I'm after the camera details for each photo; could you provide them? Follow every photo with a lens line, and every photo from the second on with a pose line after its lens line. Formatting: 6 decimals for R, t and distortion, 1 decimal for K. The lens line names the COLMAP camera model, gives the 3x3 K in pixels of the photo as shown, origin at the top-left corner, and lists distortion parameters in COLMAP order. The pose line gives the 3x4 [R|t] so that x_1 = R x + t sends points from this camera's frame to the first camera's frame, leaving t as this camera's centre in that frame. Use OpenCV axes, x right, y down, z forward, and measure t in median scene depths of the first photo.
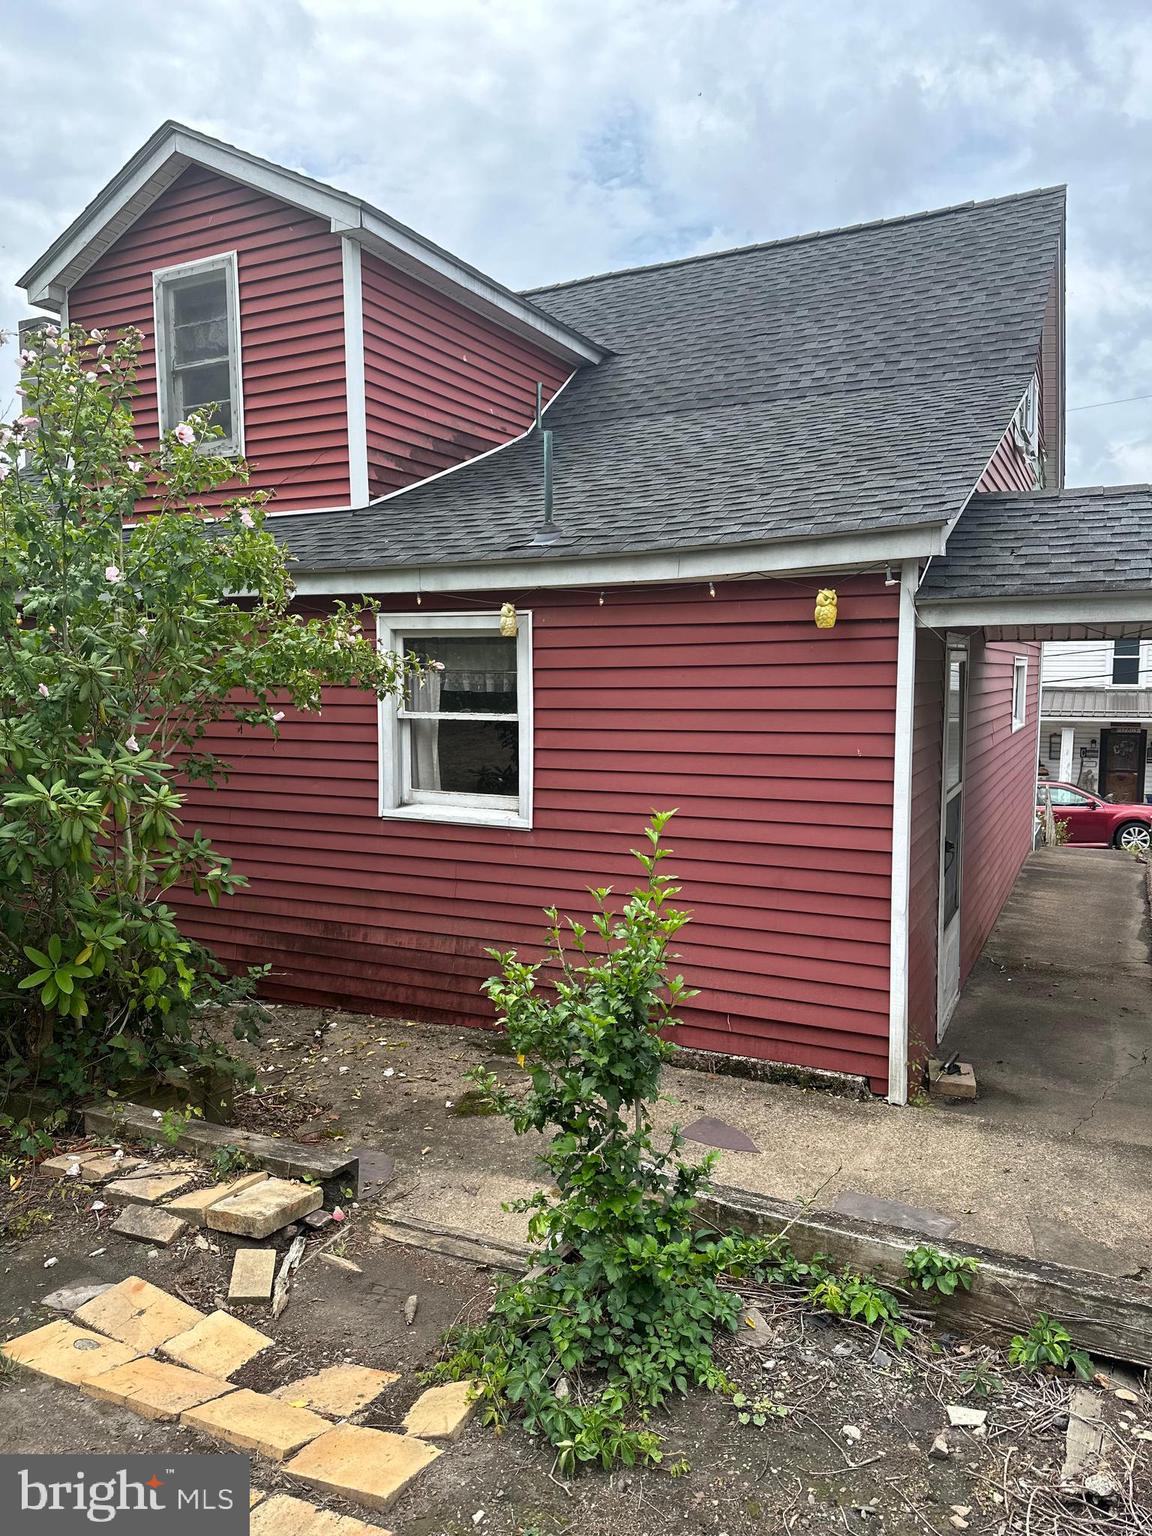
lens RADIAL K [[1075.6, 0, 574.5], [0, 1075.6, 765.9], [0, 0, 1]] dist [0.031984, -0.039304]
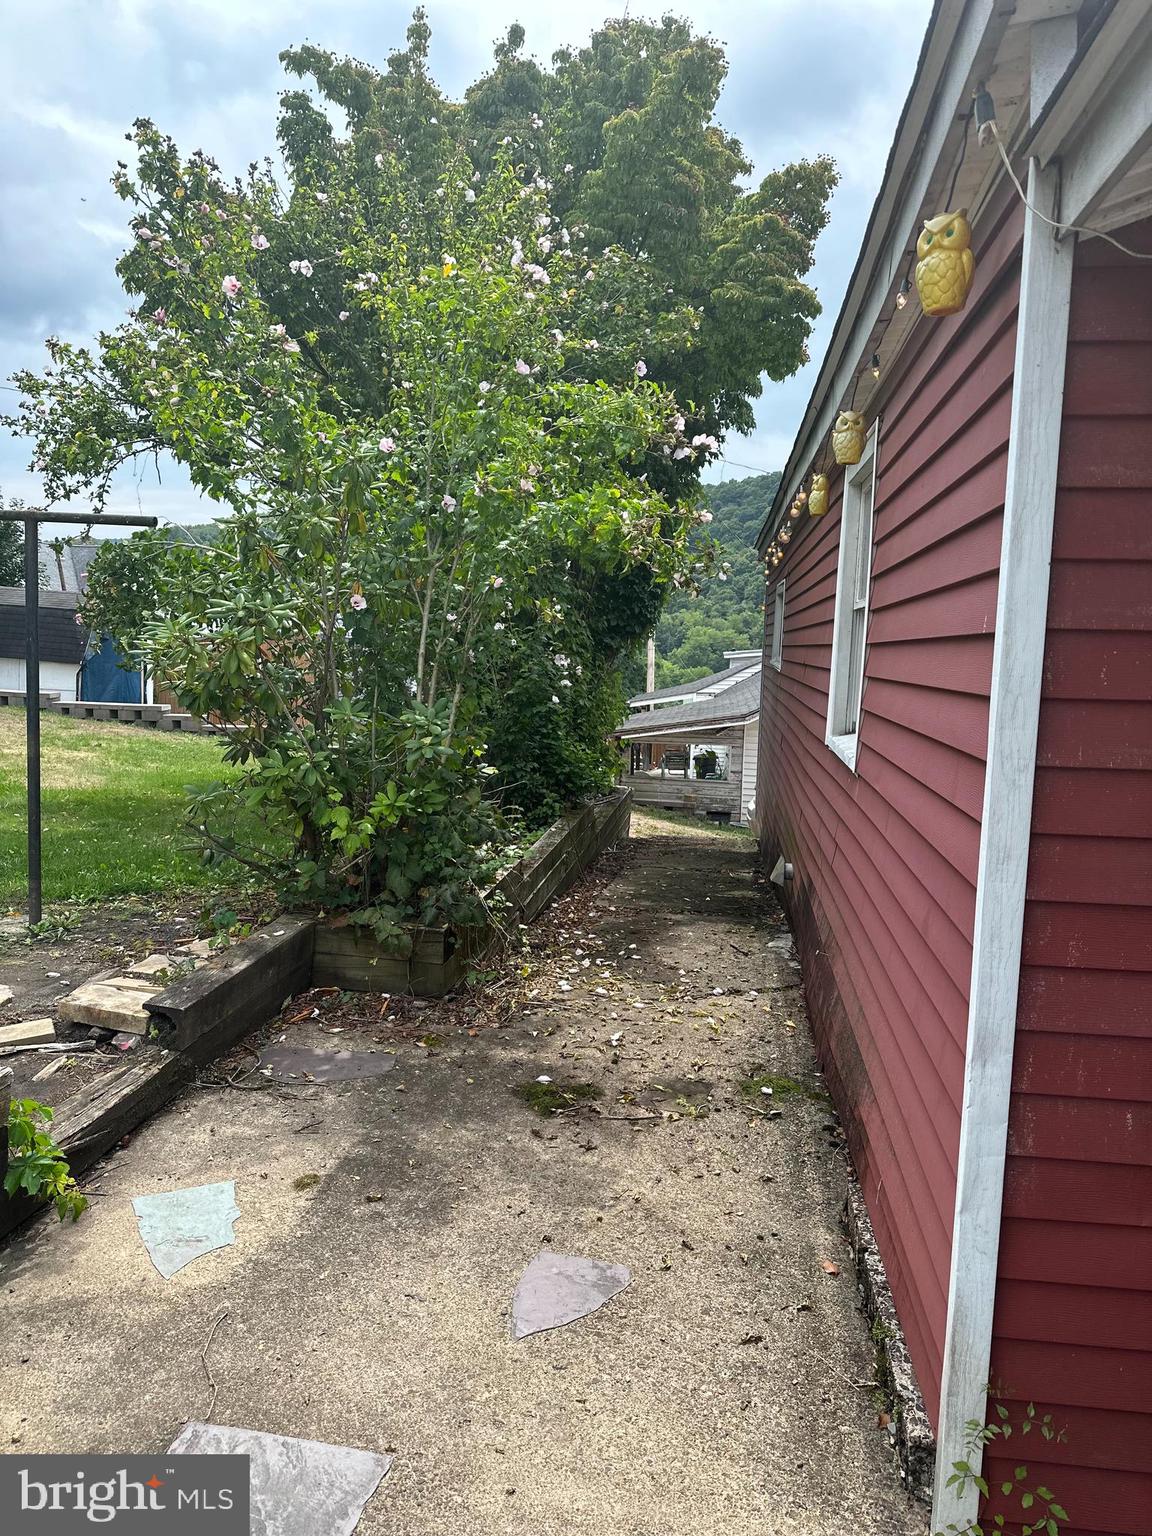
lens RADIAL K [[1075.6, 0, 573.3], [0, 1075.6, 769.9], [0, 0, 1]] dist [0.031984, -0.039304]
pose [[0.318233, 0.112141, -0.941357, 0.680386], [-0.104853, 0.991050, 0.082615, 0.032492], [0.942196, 0.072414, 0.327143, 0.862620]]
